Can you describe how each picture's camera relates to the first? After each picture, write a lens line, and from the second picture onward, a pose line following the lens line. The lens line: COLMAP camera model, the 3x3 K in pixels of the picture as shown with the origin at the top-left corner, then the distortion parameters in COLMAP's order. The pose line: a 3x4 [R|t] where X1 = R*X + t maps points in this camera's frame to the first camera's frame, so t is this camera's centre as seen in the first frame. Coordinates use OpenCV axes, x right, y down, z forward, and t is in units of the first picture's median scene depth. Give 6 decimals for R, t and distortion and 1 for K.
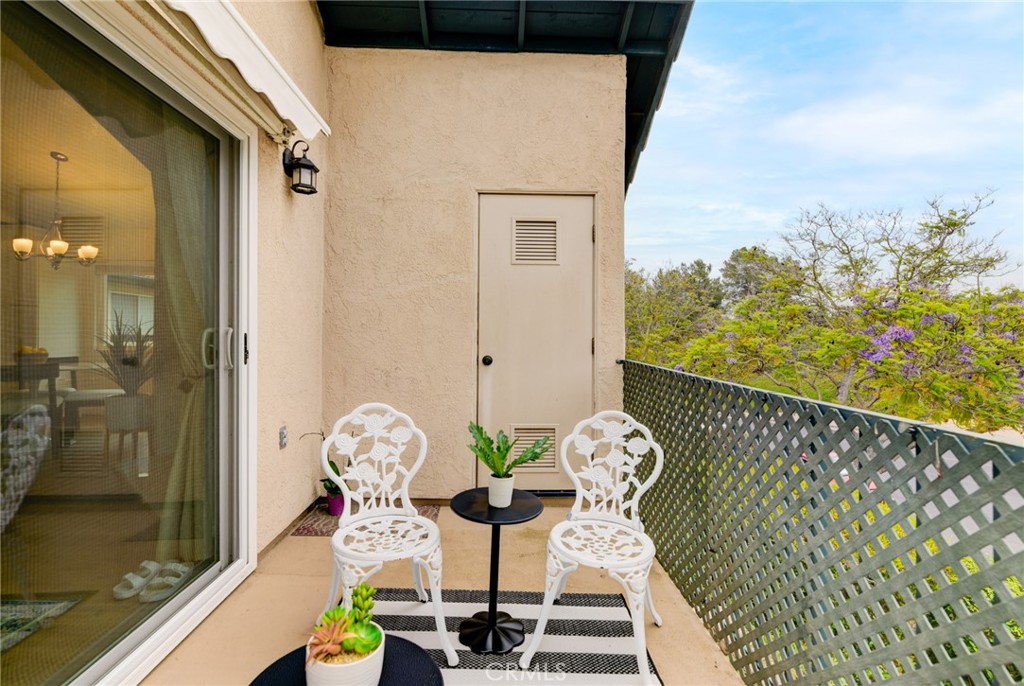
lens RADIAL K [[469.9, 0, 509.3], [0, 469.9, 339.3], [0, 0, 1]] dist [0.000252, -0.001227]
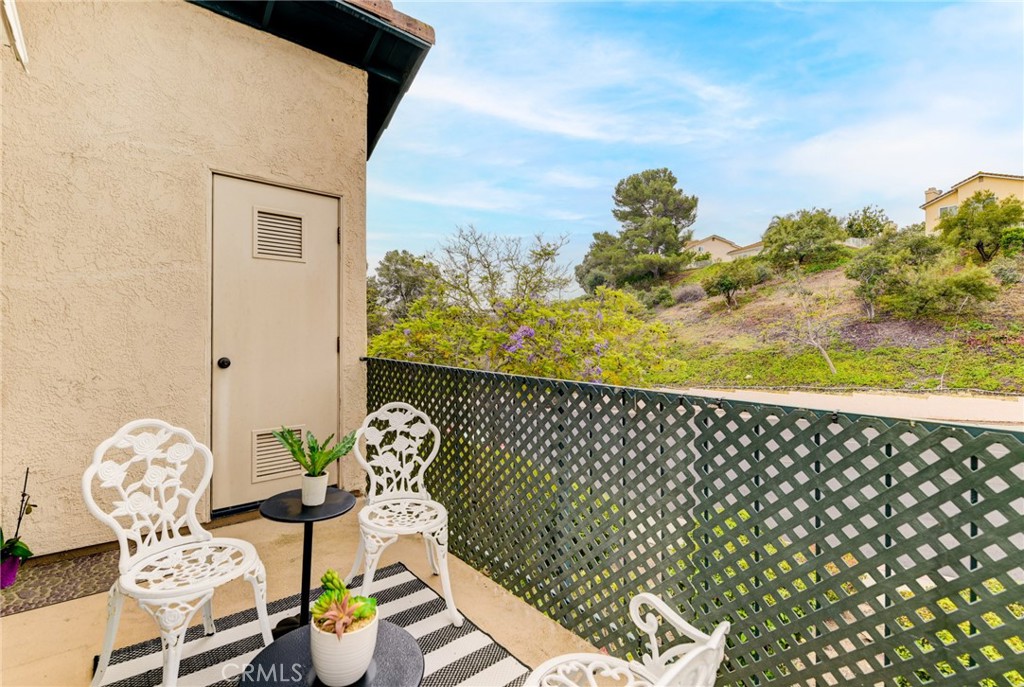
lens RADIAL K [[469.9, 0, 509.3], [0, 469.9, 339.8], [0, 0, 1]] dist [0.000252, -0.001227]
pose [[0.764406, -0.009303, 0.644668, -0.305580], [0.002401, 0.999930, 0.011582, -0.011790], [-0.644731, -0.007306, 0.764375, -0.043710]]
